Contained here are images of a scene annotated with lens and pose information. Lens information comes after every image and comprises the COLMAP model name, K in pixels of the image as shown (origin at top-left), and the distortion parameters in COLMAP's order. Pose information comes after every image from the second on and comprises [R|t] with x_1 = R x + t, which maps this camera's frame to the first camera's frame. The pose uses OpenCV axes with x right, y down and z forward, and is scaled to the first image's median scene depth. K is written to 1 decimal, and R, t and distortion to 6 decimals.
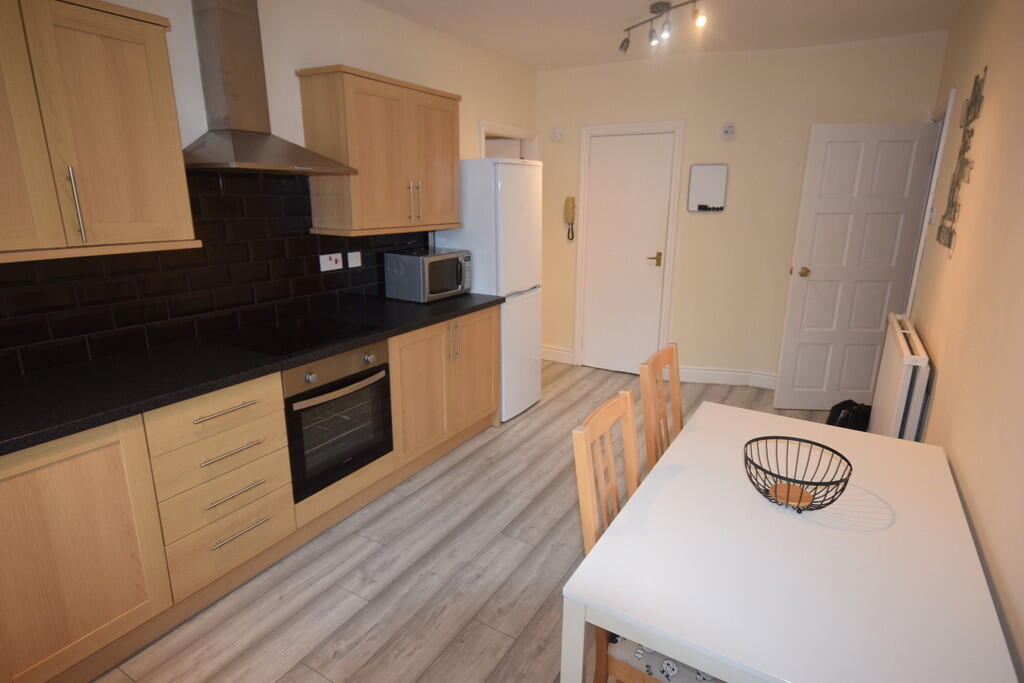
lens RADIAL K [[549.5, 0, 512.0], [0, 549.5, 341.5], [0, 0, 1]] dist [0.009280, 0.003298]
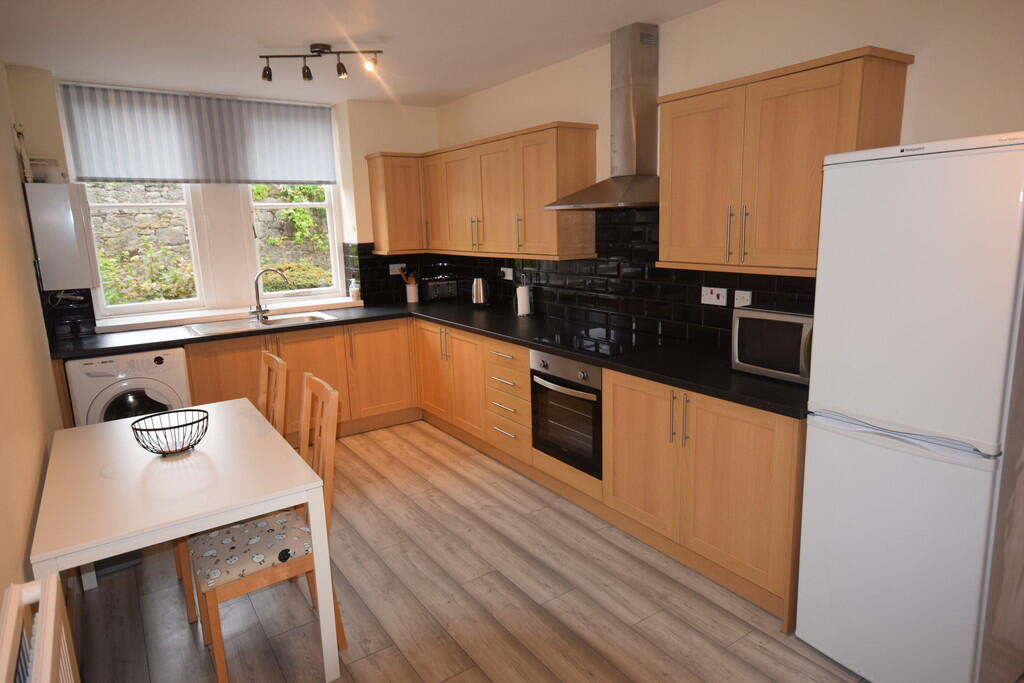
lens RADIAL K [[604.9, 0, 512.0], [0, 604.9, 341.5], [0, 0, 1]] dist [0.000105, 0.000177]
pose [[-0.417431, 0.182524, -0.890189, 0.784554], [-0.210399, 0.933587, 0.290083, -0.321942], [0.884016, 0.308384, -0.351305, 1.177921]]
